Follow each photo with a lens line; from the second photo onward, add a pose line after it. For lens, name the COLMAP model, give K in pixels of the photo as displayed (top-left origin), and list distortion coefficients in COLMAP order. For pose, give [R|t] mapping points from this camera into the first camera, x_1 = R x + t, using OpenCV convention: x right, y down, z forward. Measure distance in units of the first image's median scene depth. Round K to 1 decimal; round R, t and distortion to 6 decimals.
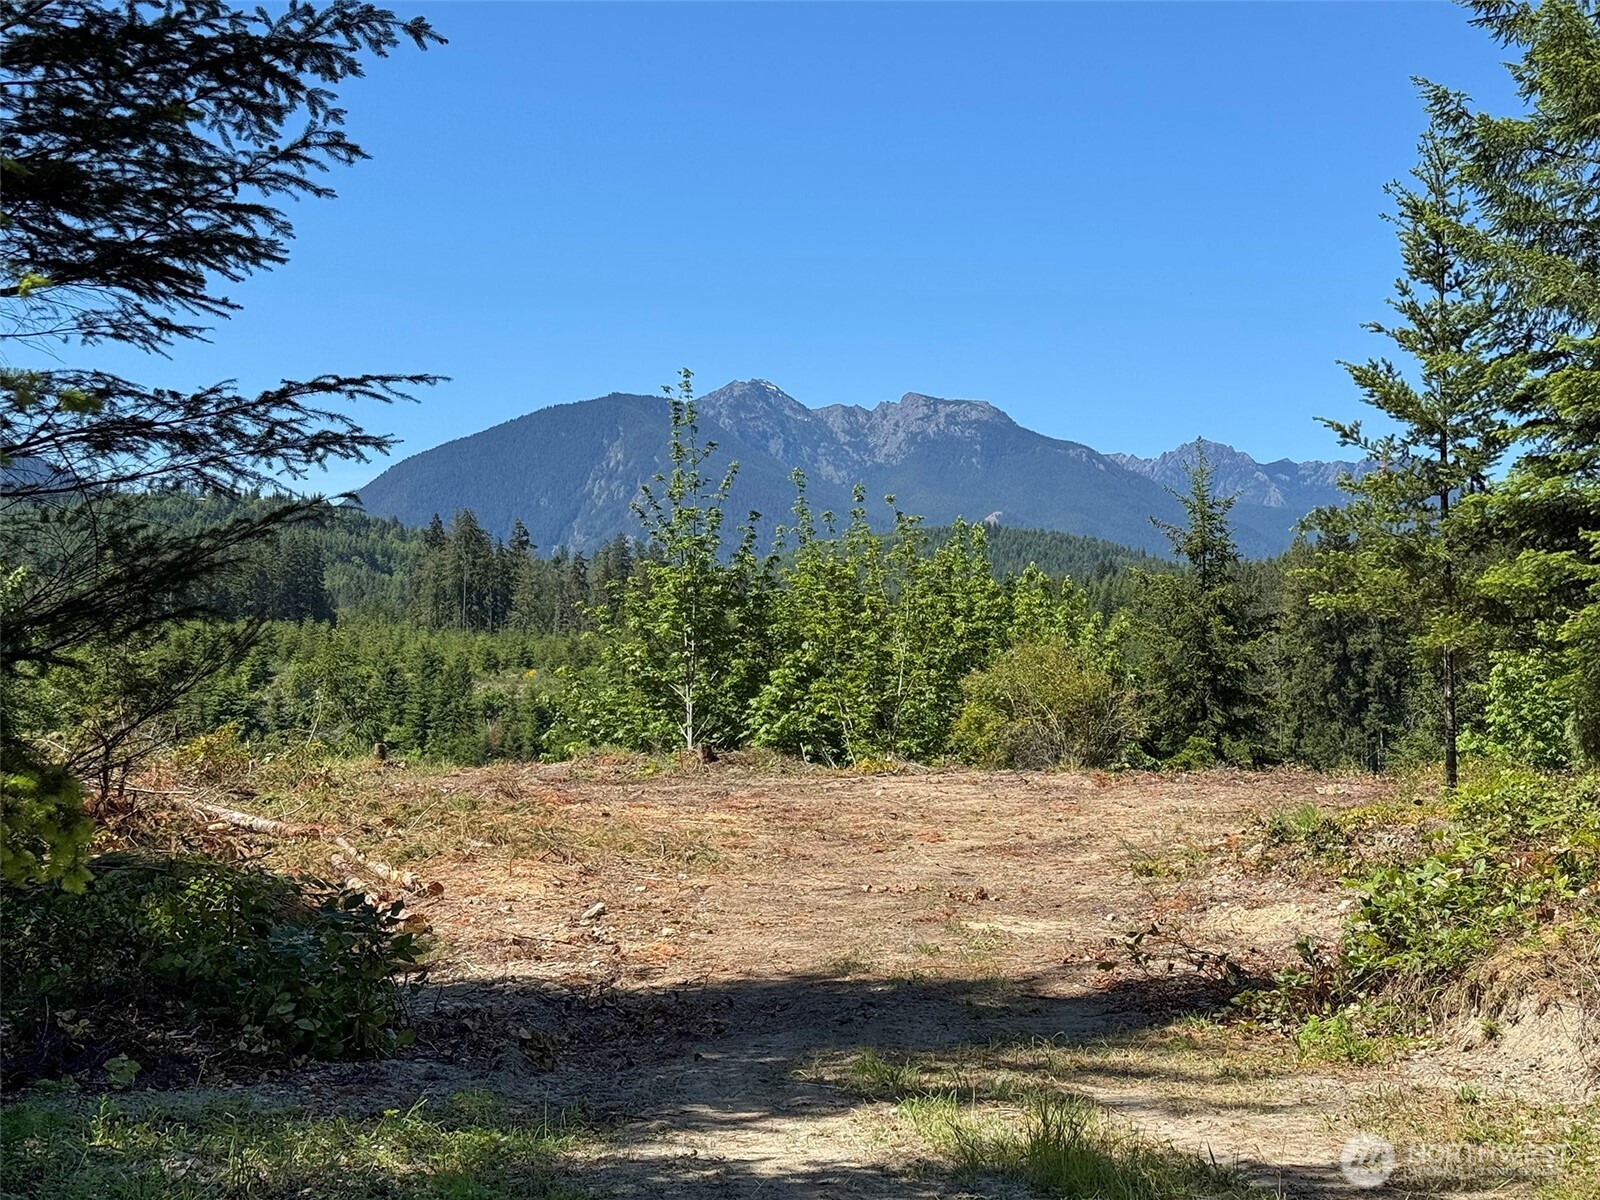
lens RADIAL K [[2425.5, 0, 807.3], [0, 2425.5, 611.5], [0, 0, 1]] dist [0.133186, 0.000000]
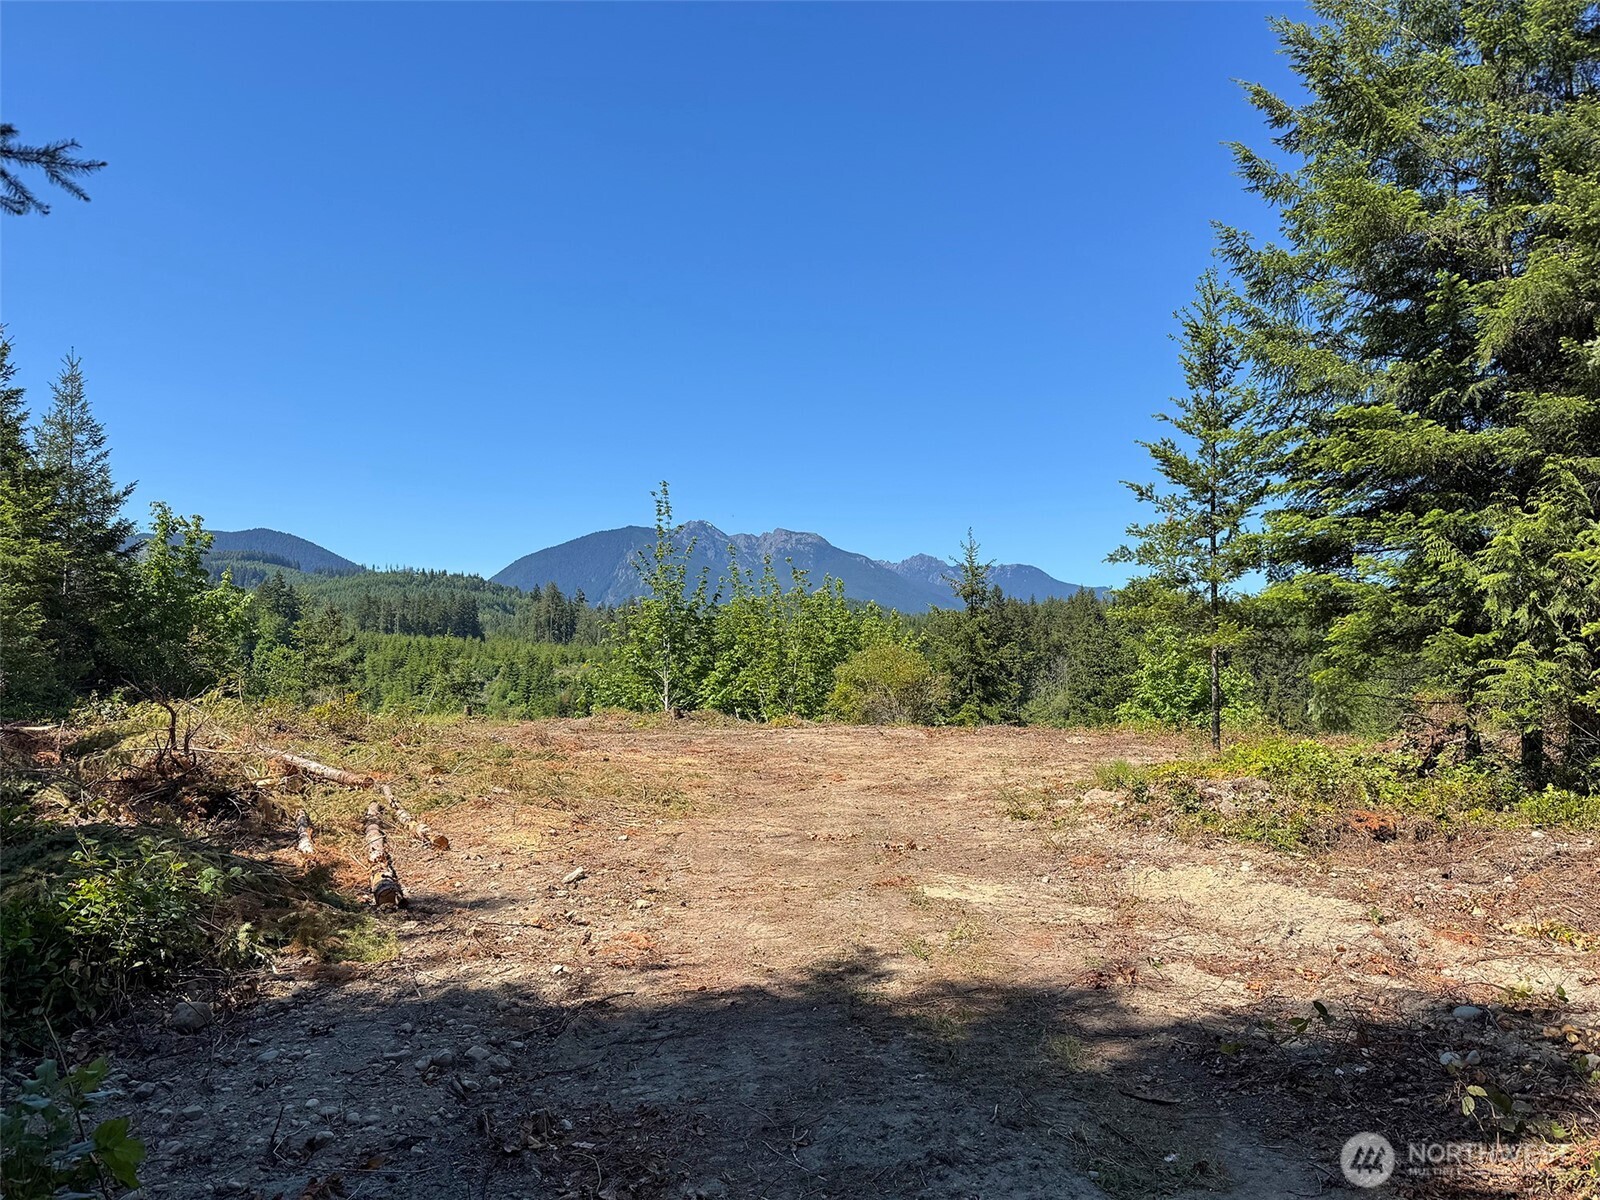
lens RADIAL K [[1202.1, 0, 825.0], [0, 1202.1, 688.0], [0, 0, 1]] dist [0.023283, -0.001820]
pose [[0.996567, 0.008442, 0.082360, -0.008597], [-0.011928, 0.999050, 0.041926, 0.006688], [-0.081928, -0.042764, 0.995720, 0.184481]]
